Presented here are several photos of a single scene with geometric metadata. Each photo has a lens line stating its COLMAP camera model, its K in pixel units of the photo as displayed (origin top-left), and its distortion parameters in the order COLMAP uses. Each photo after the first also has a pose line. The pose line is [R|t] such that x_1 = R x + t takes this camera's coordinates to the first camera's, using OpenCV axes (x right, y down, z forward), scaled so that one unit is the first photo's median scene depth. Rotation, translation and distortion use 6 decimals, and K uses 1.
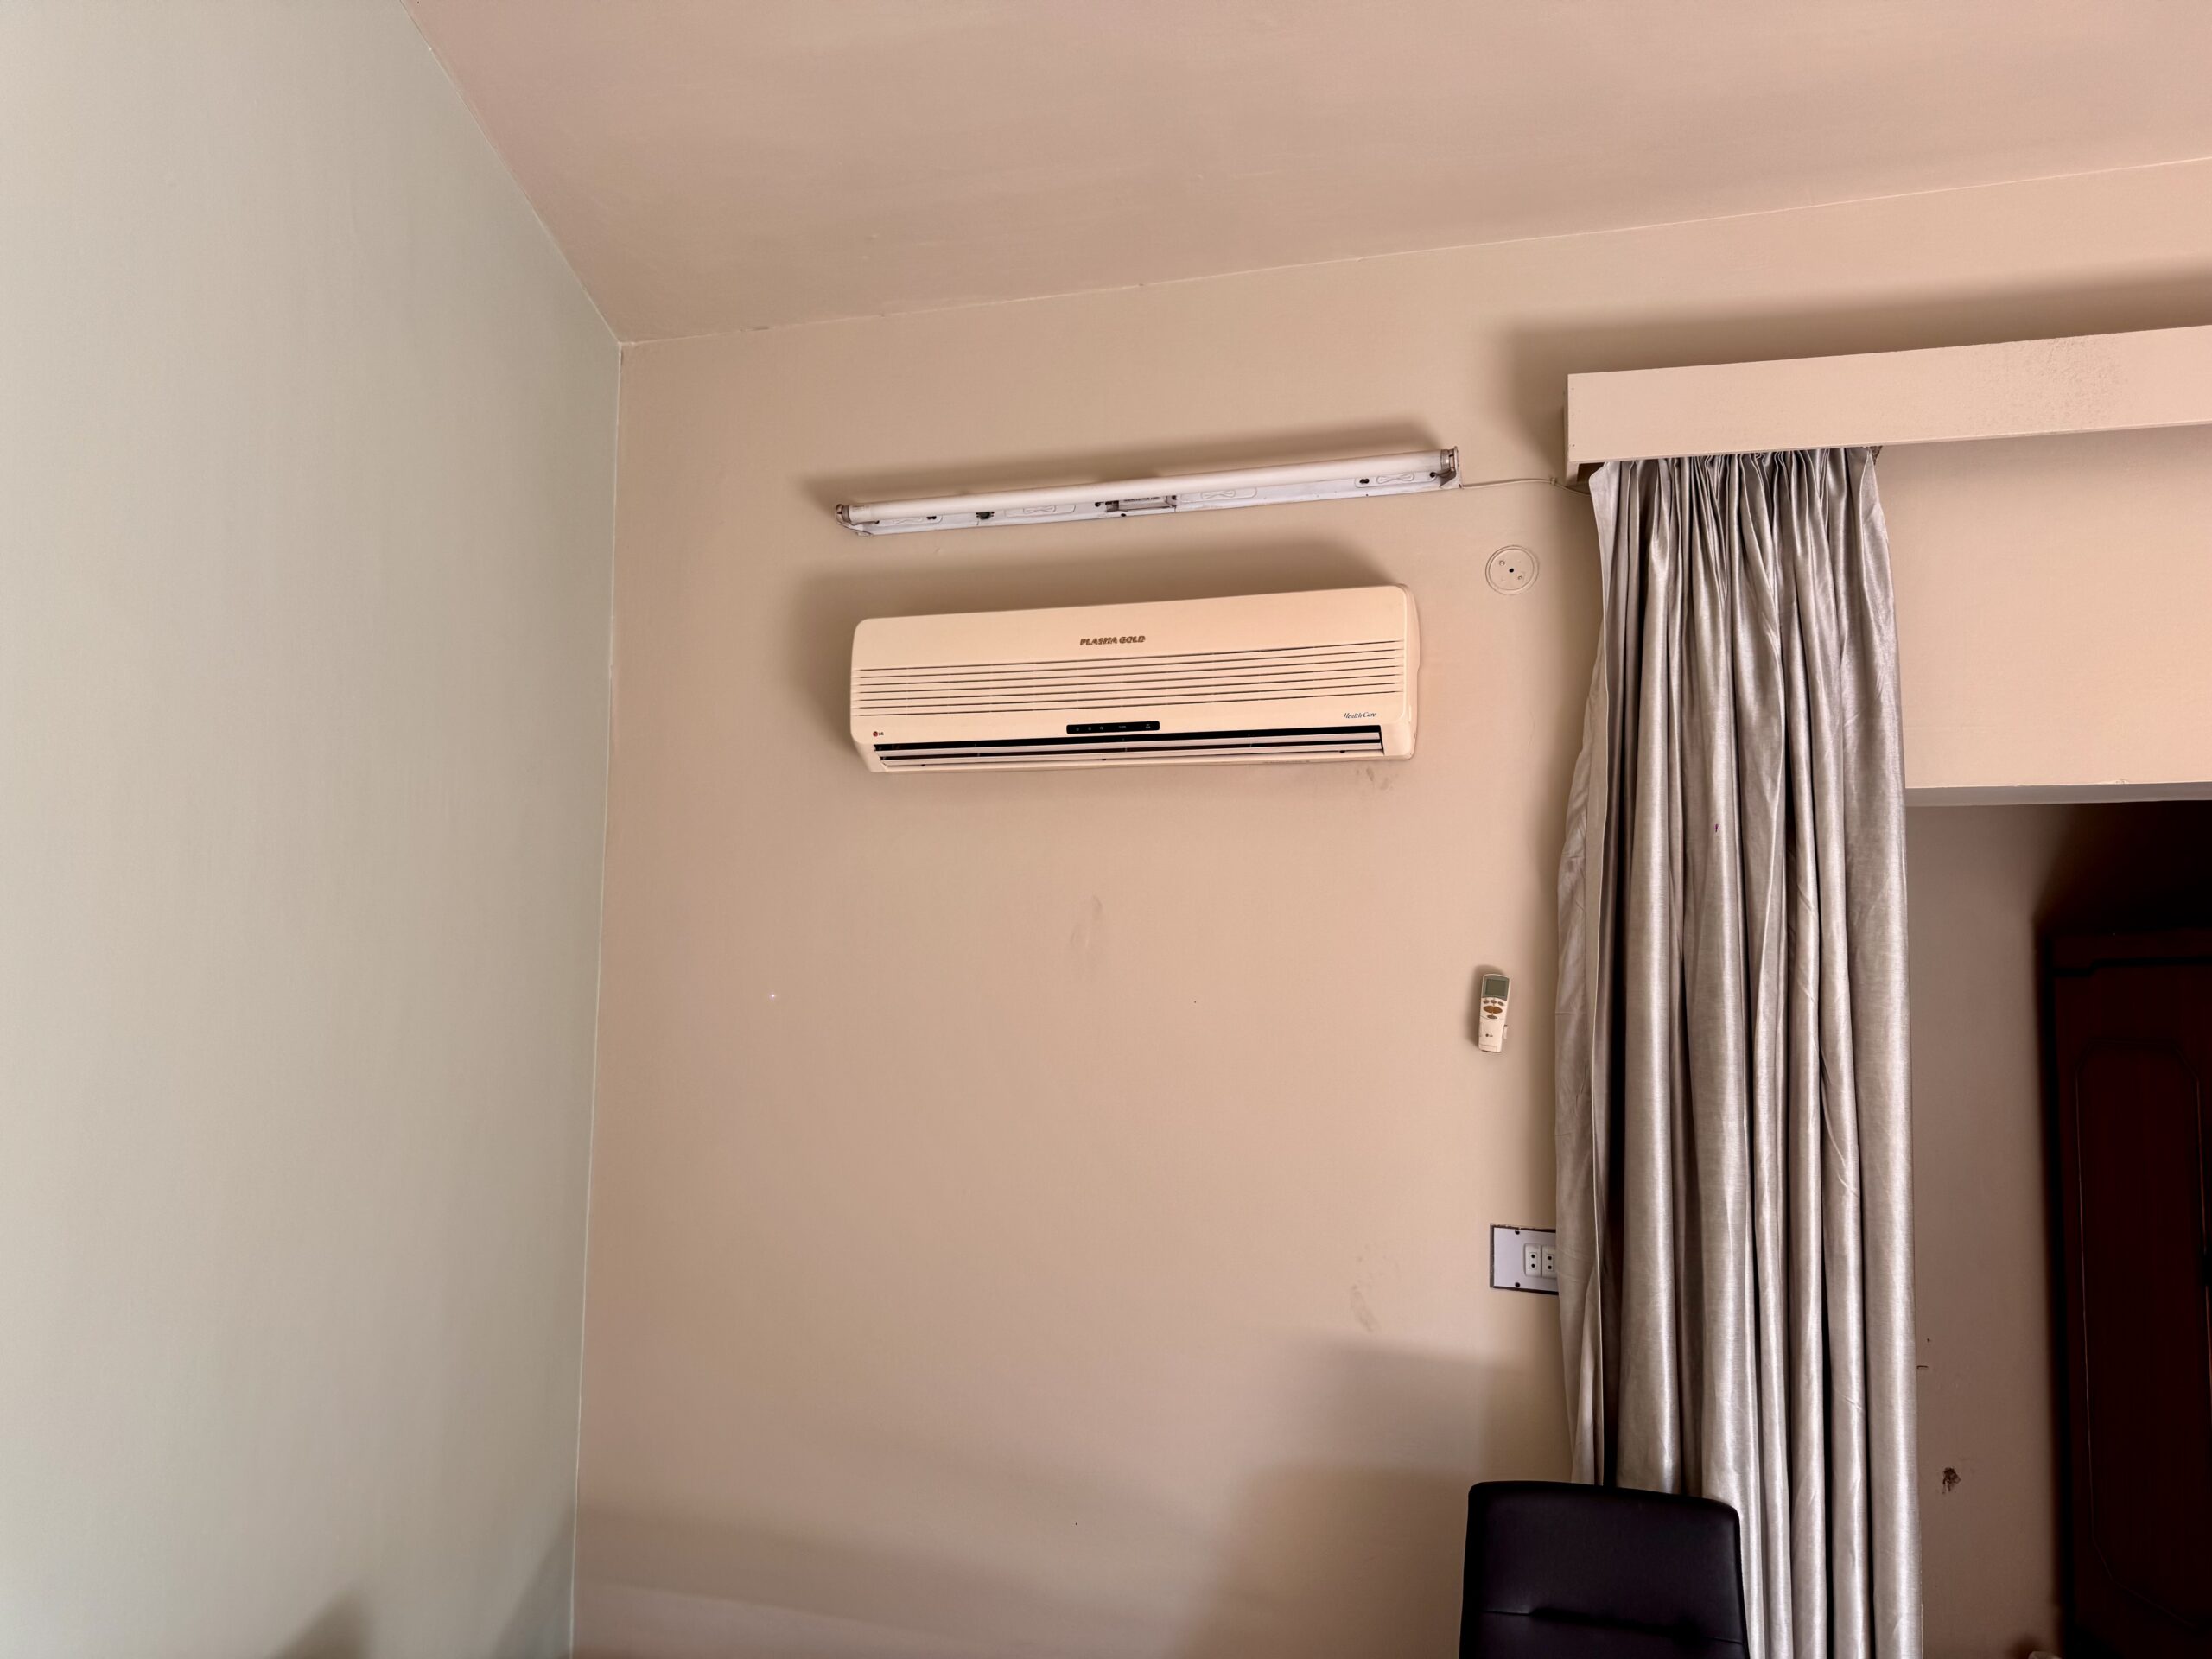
lens RADIAL K [[1571.0, 0, 1099.8], [0, 1571.0, 837.1], [0, 0, 1]] dist [0.016412, -0.015980]
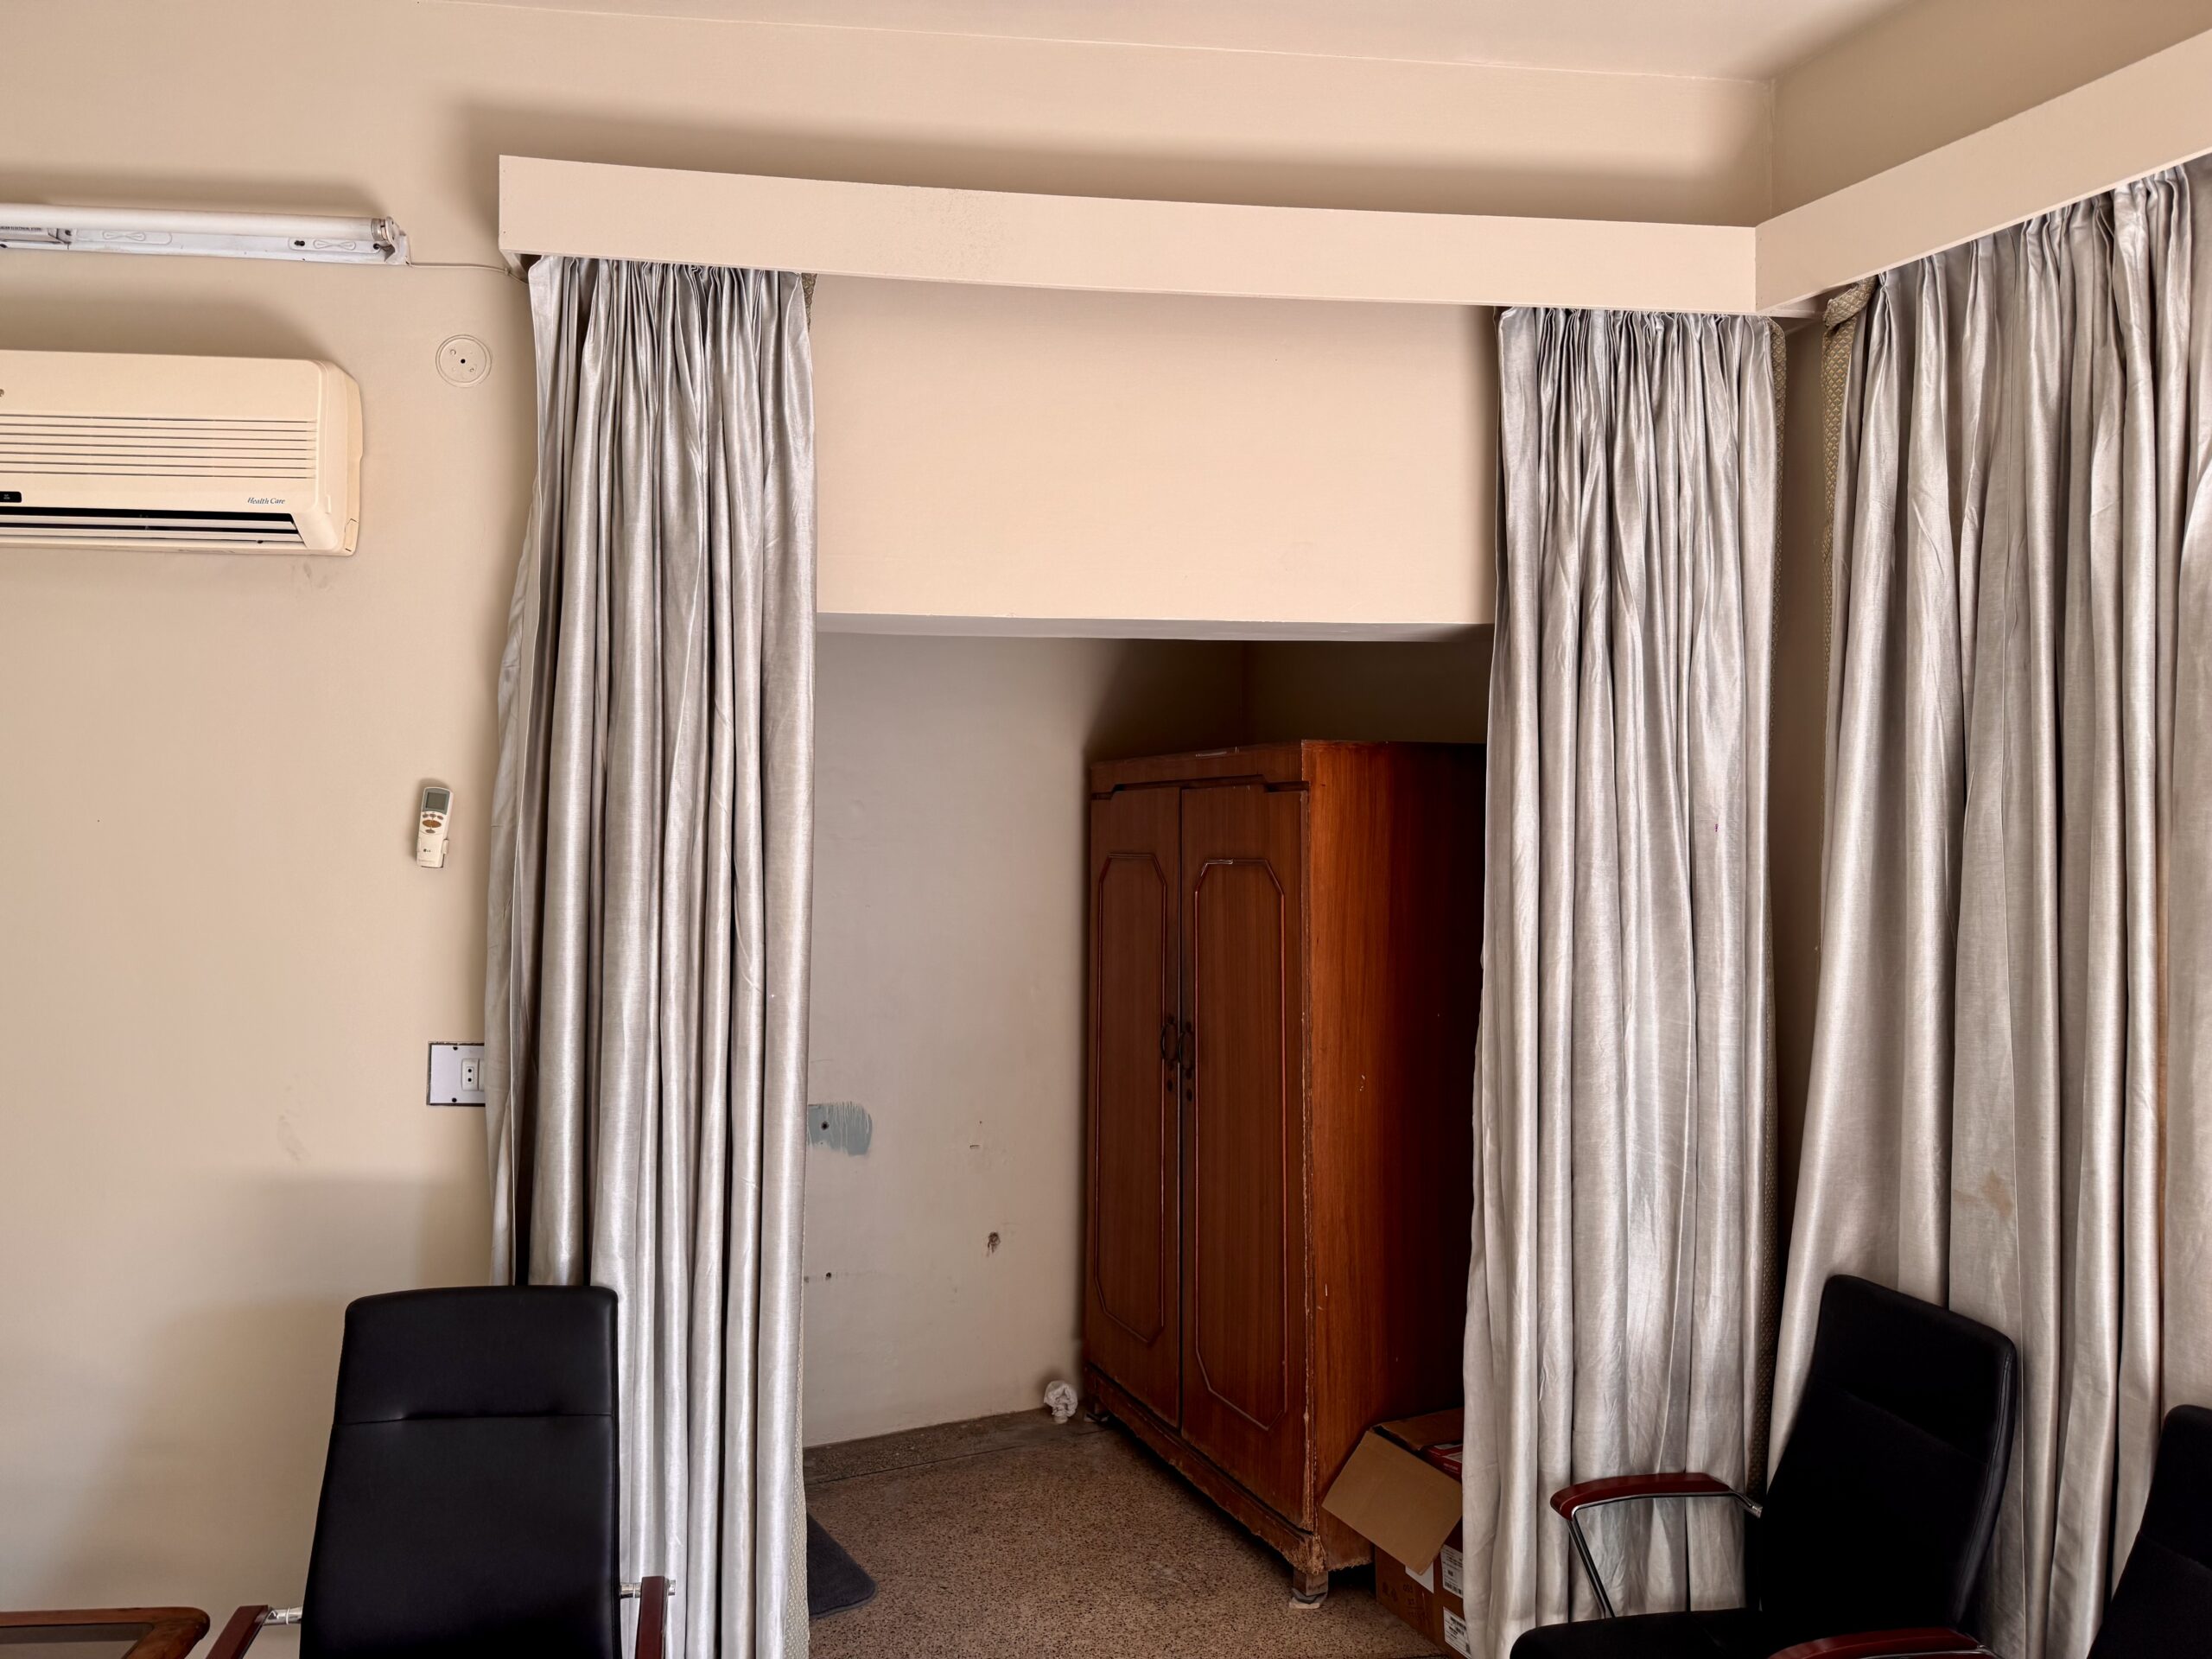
lens RADIAL K [[1571.0, 0, 1113.5], [0, 1571.0, 837.6], [0, 0, 1]] dist [0.016412, -0.015980]
pose [[0.912577, -0.007430, 0.408838, 0.242419], [-0.032904, 0.995258, 0.091533, 0.016655], [-0.407579, -0.096983, 0.908005, -0.049693]]
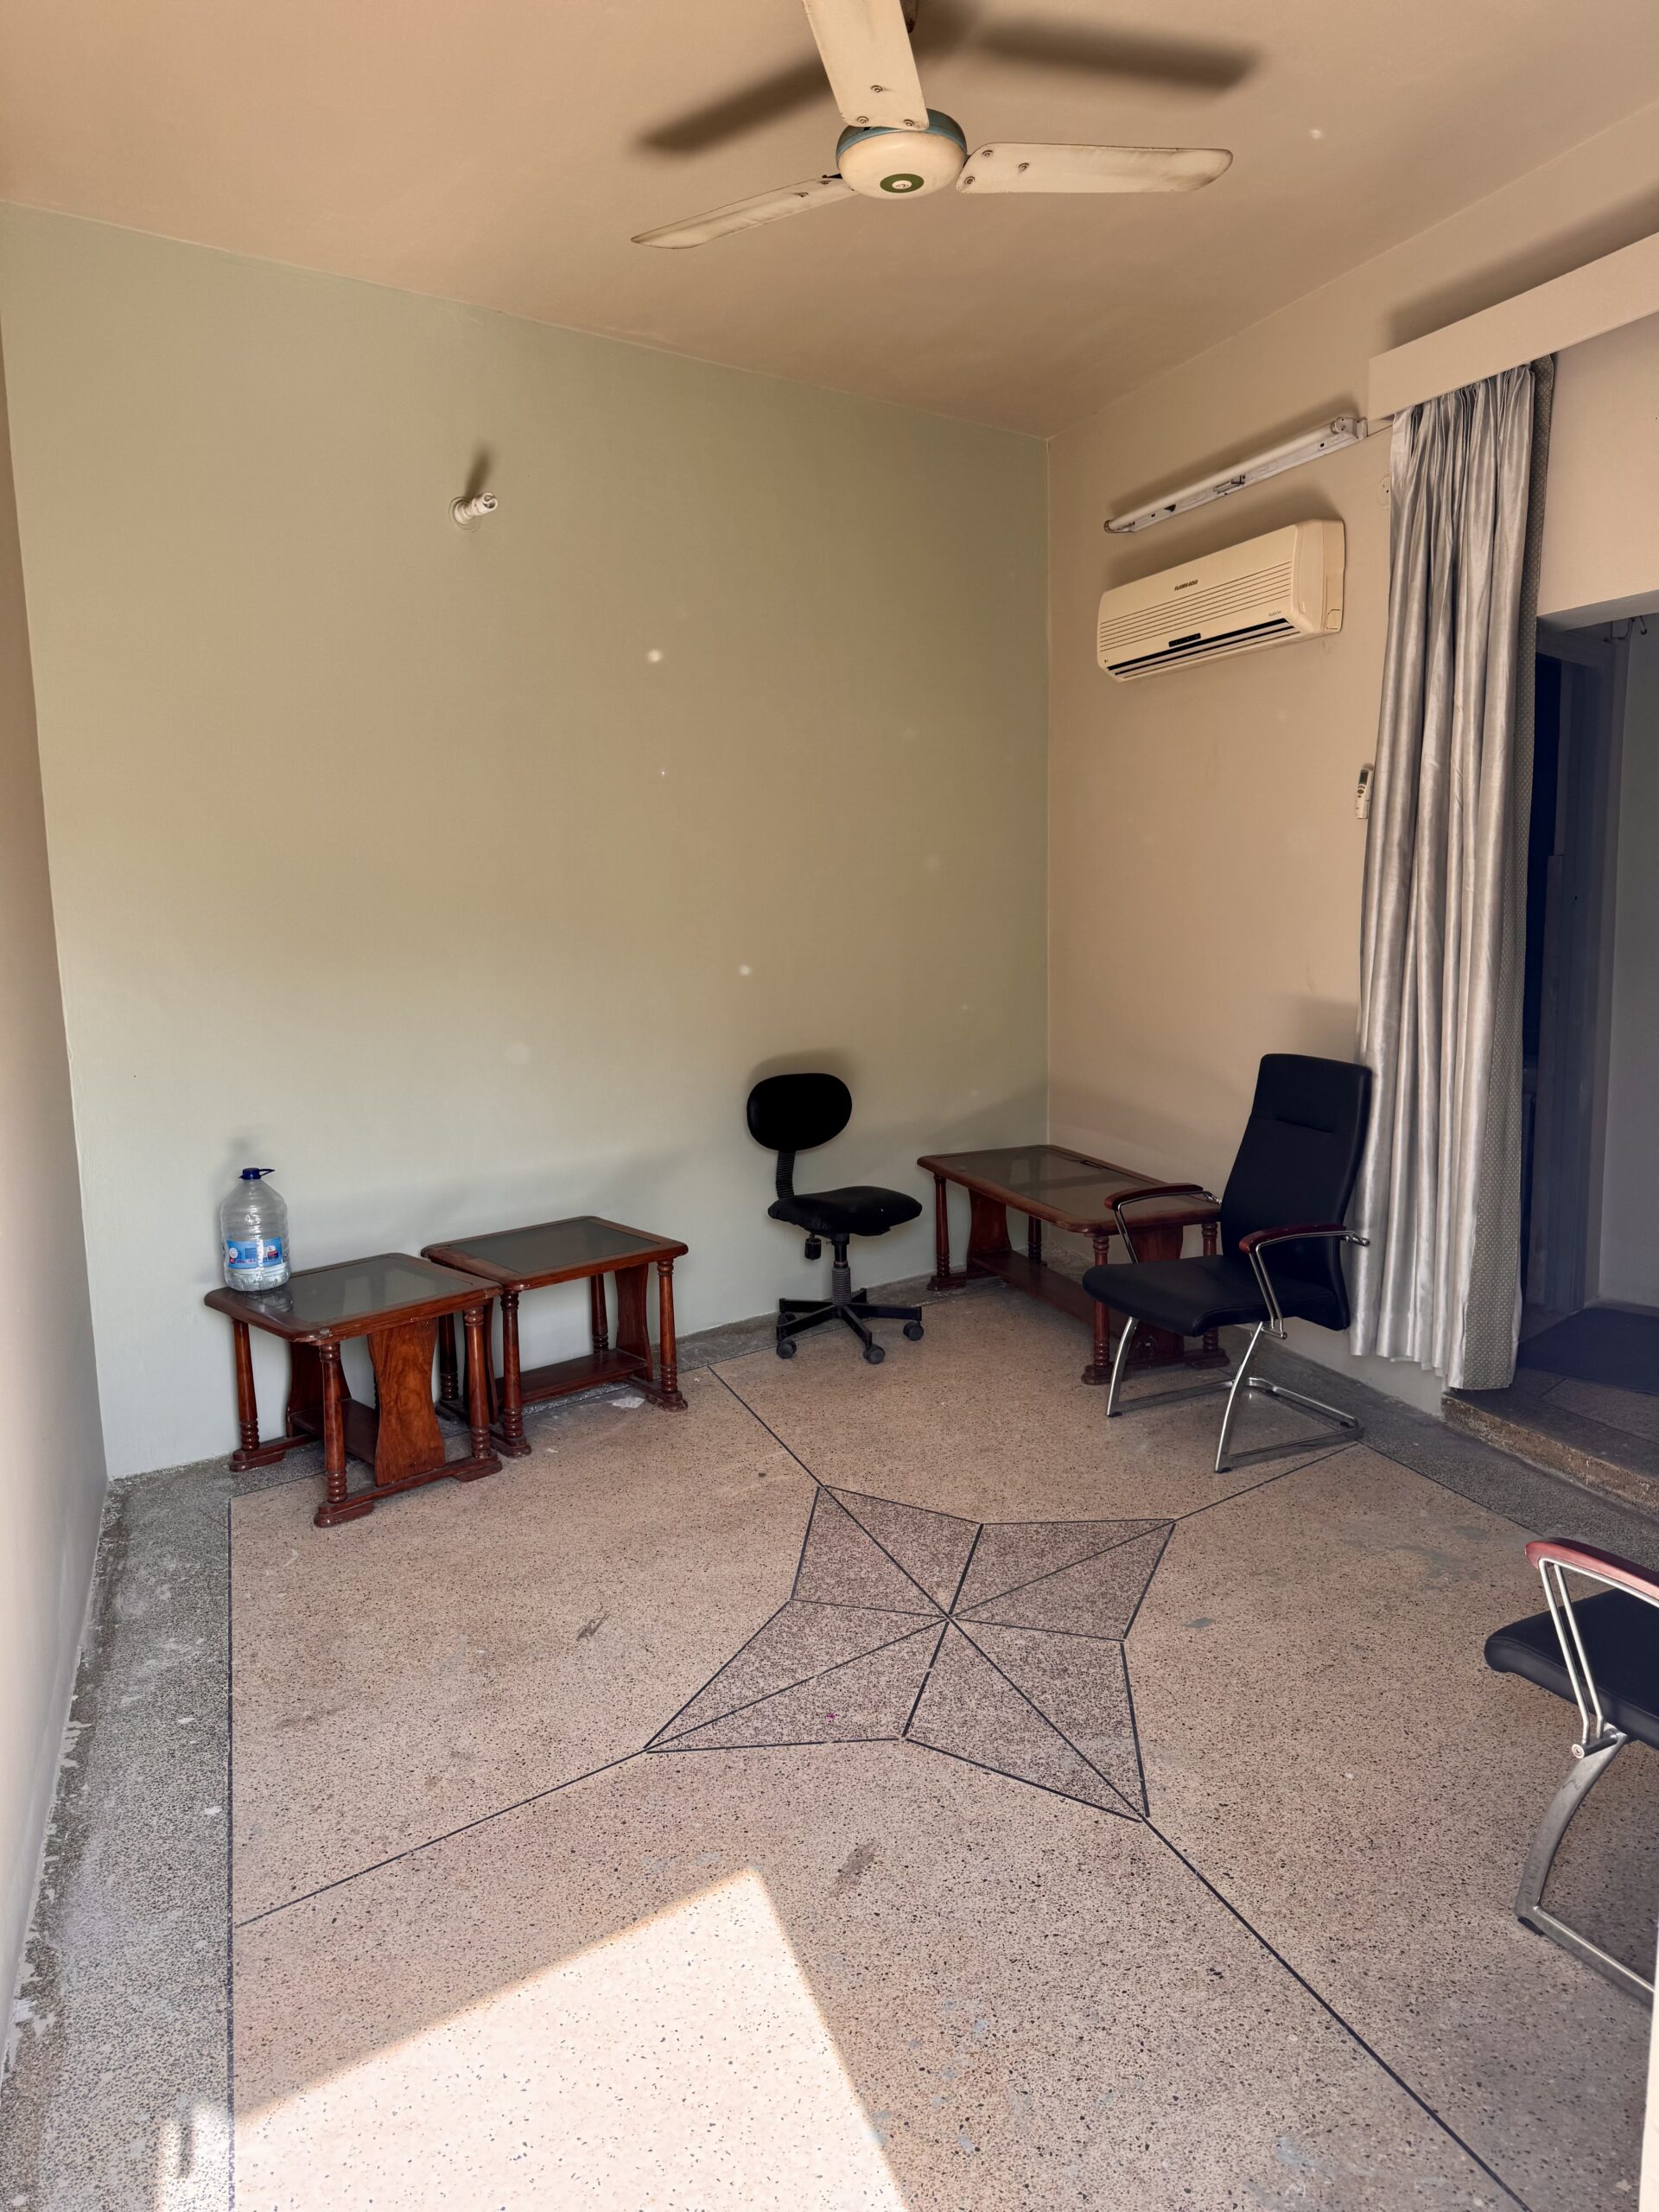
lens RADIAL K [[1571.0, 0, 824.2], [0, 1571.0, 1114.8], [0, 0, 1]] dist [0.016412, -0.015980]
pose [[0.633736, 0.076300, -0.769777, 1.183751], [0.111664, 0.975678, 0.188639, 0.070369], [0.765447, -0.205503, 0.609802, -0.466040]]
